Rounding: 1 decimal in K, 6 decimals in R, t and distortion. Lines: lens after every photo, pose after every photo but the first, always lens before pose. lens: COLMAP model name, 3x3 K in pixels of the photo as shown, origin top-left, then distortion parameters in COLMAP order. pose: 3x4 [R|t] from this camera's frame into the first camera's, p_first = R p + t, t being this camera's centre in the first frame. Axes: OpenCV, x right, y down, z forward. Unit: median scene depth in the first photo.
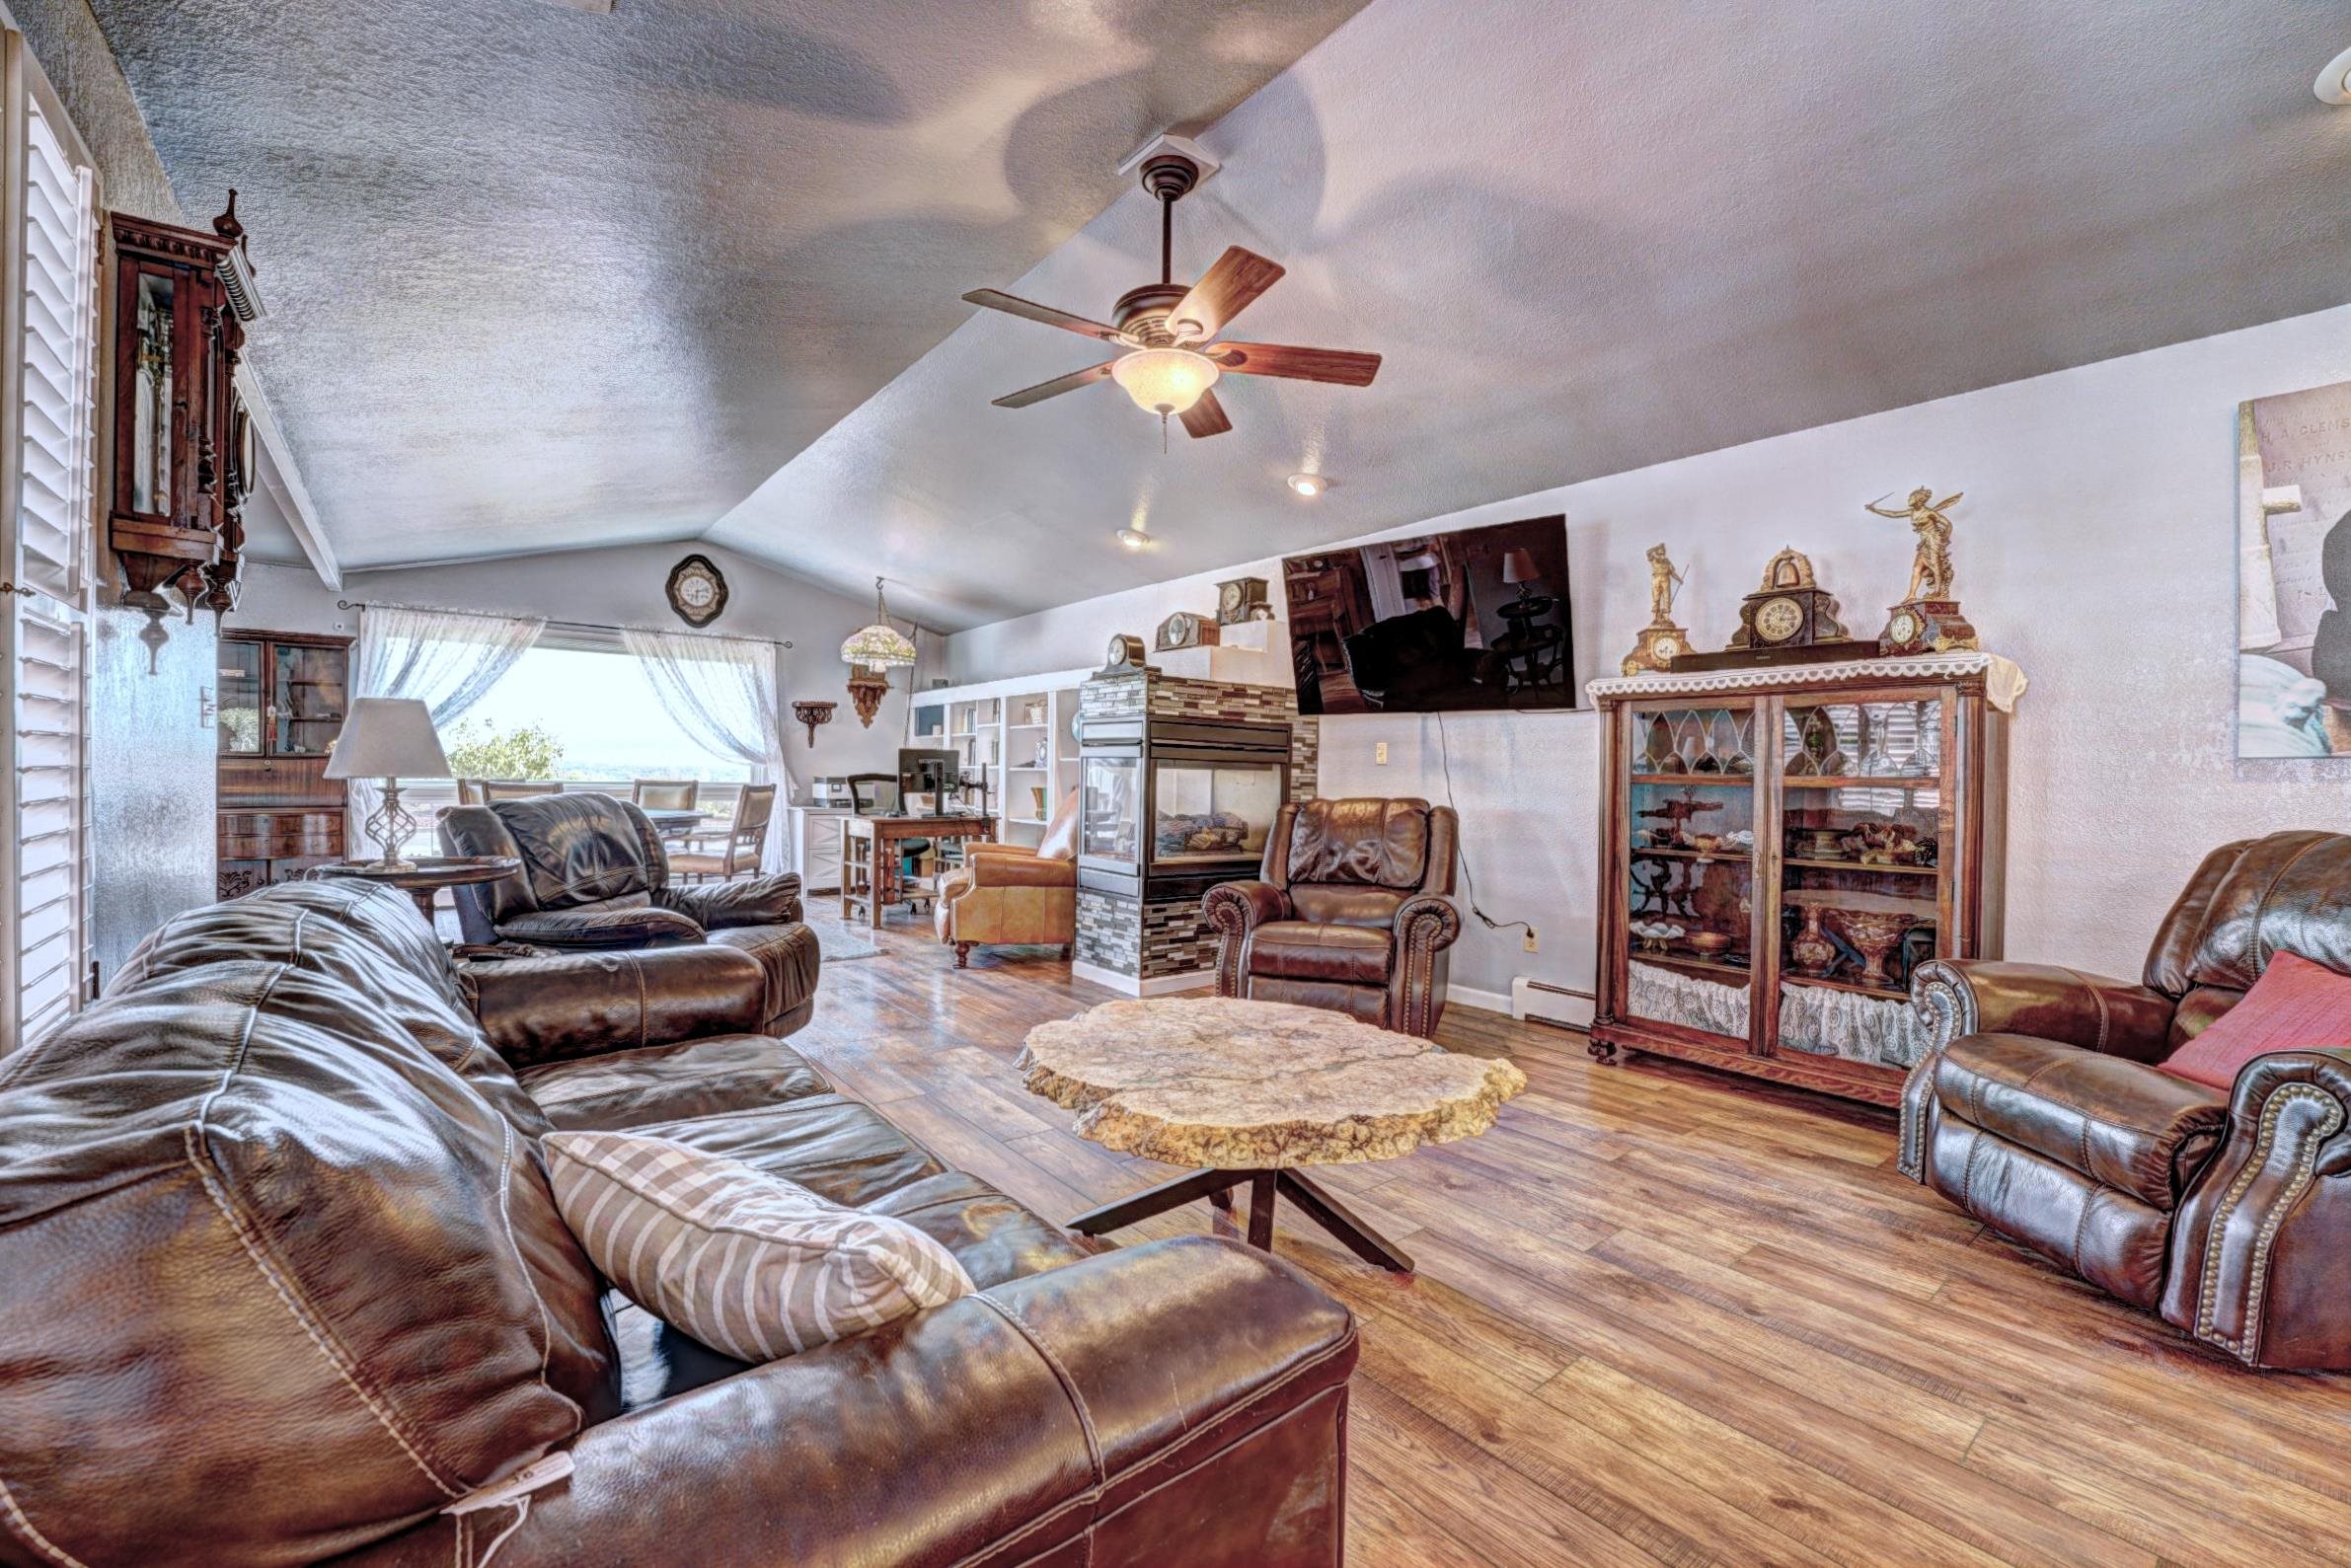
lens RADIAL K [[969.4, 0, 1175.5], [0, 969.4, 784.0], [0, 0, 1]] dist [-0.033152, -0.000012]
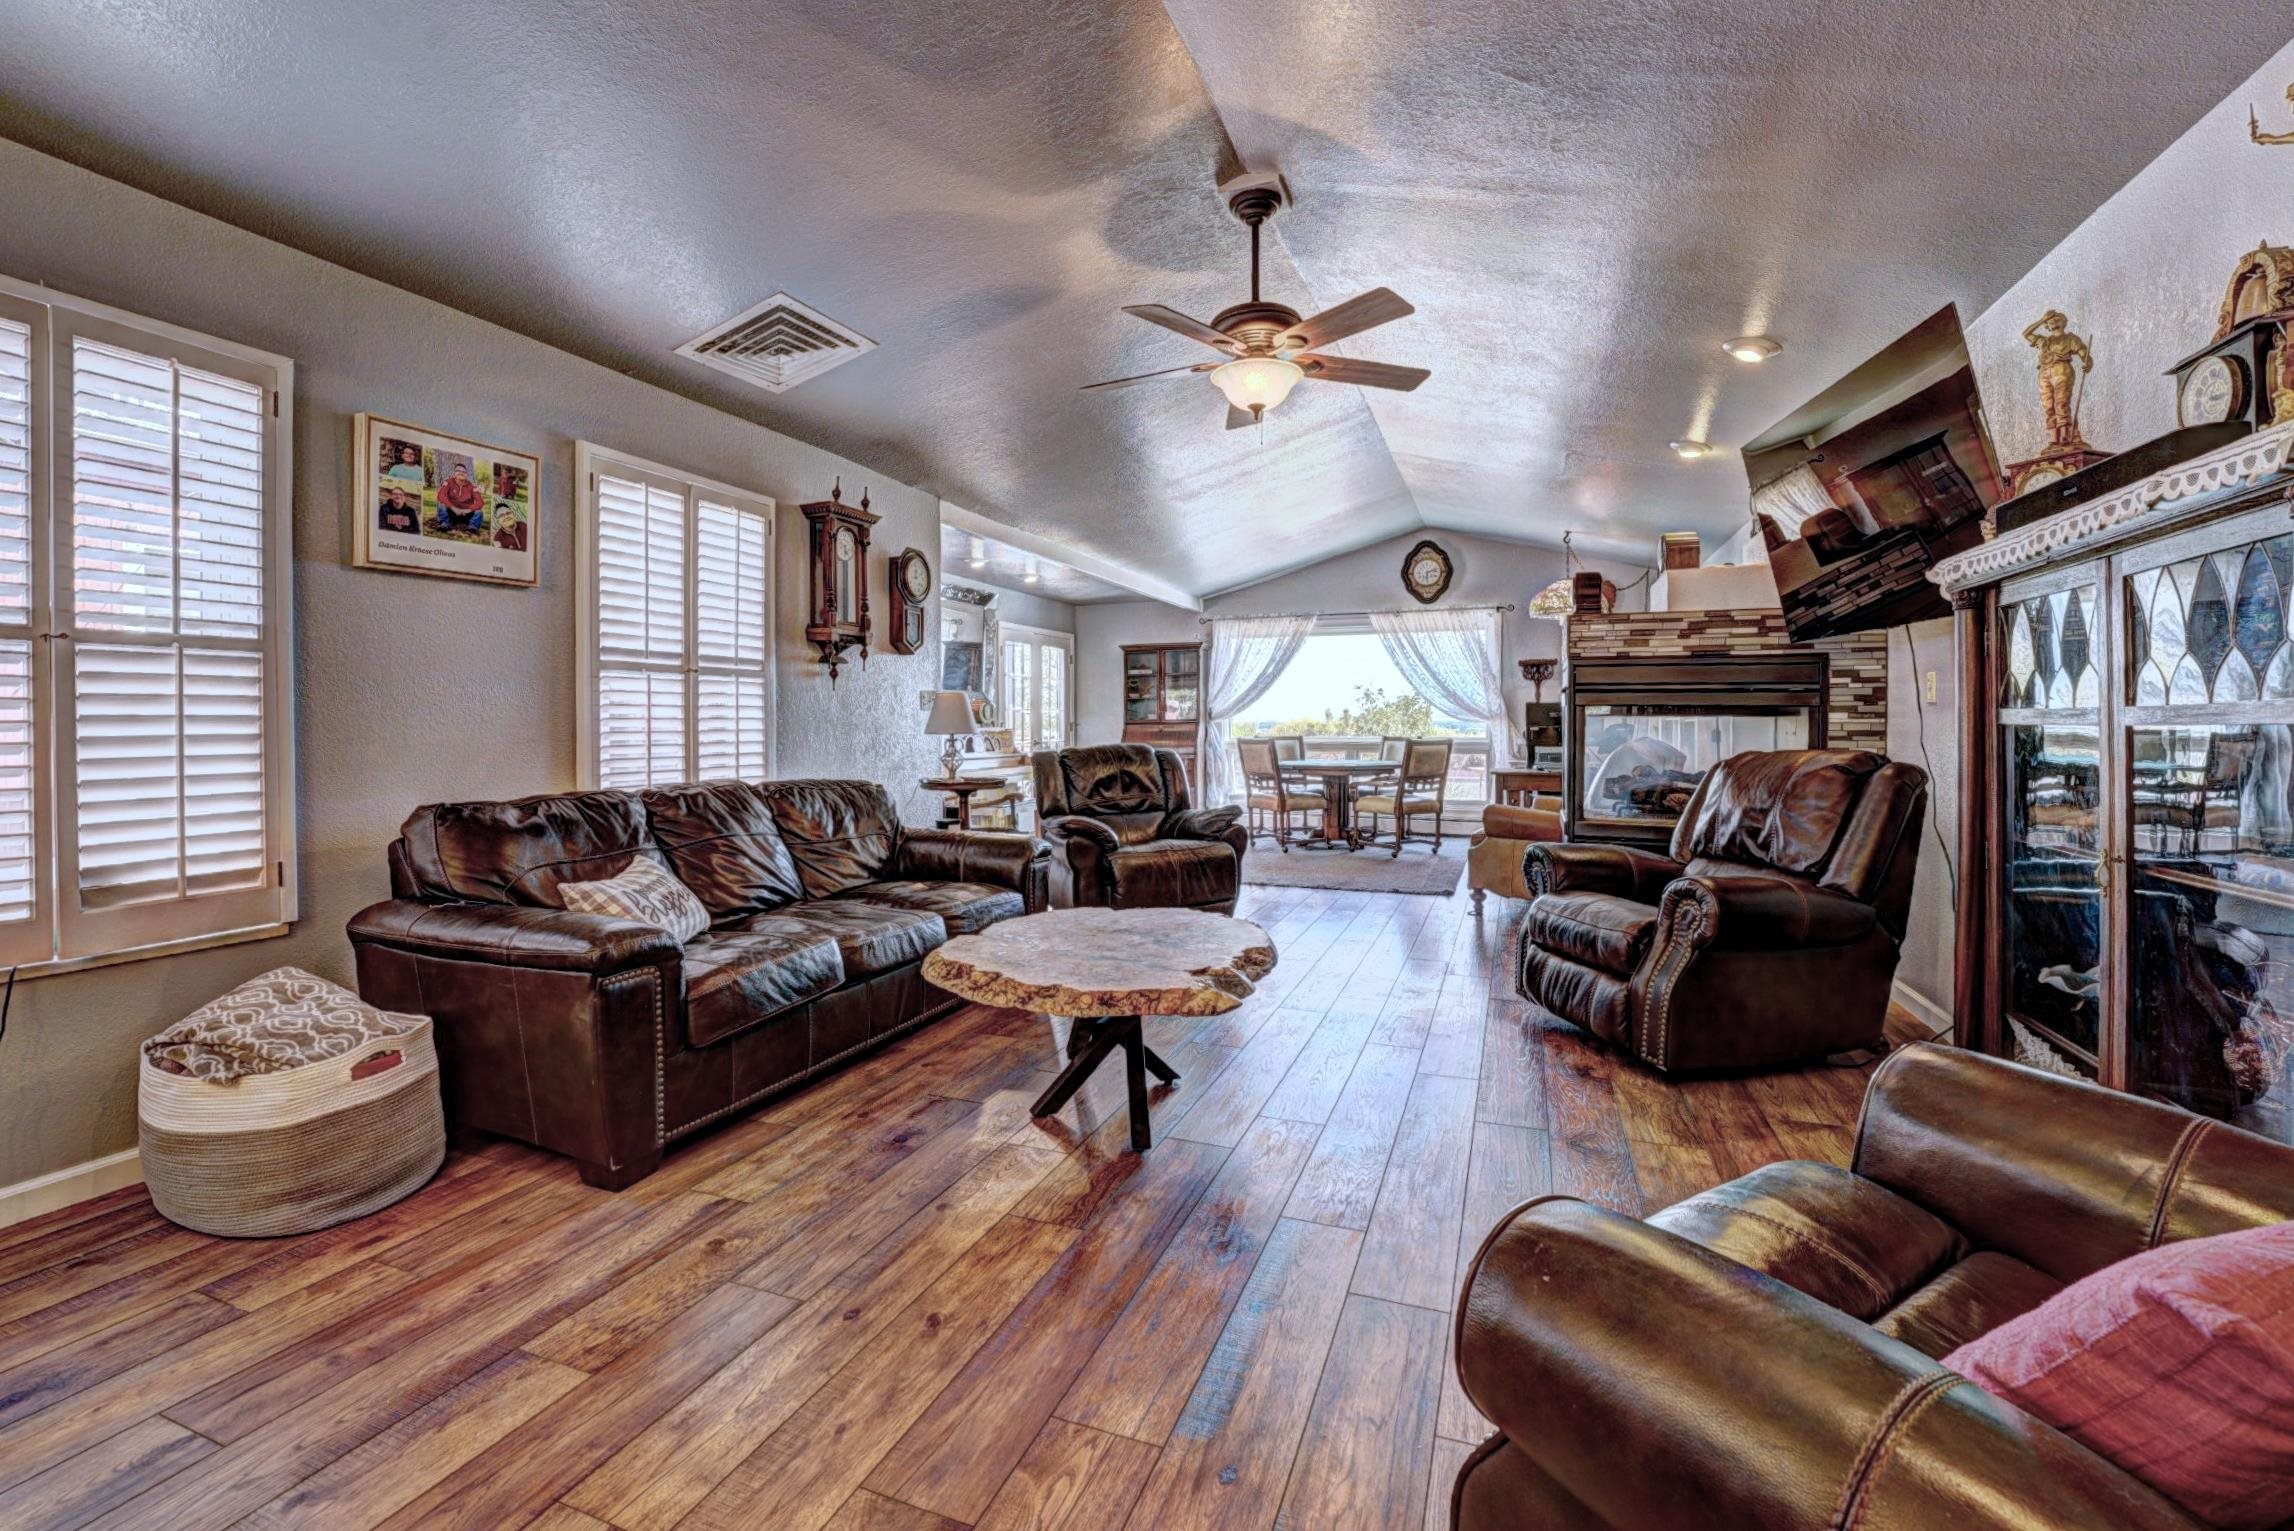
lens RADIAL K [[984.2, 0, 1143.6], [0, 984.2, 727.4], [0, 0, 1]] dist [-0.000836, -0.000031]
pose [[0.503720, -0.015949, -0.863720, 0.451760], [0.002813, 0.999855, -0.016823, 0.006184], [0.863863, 0.006044, 0.503691, 0.140882]]
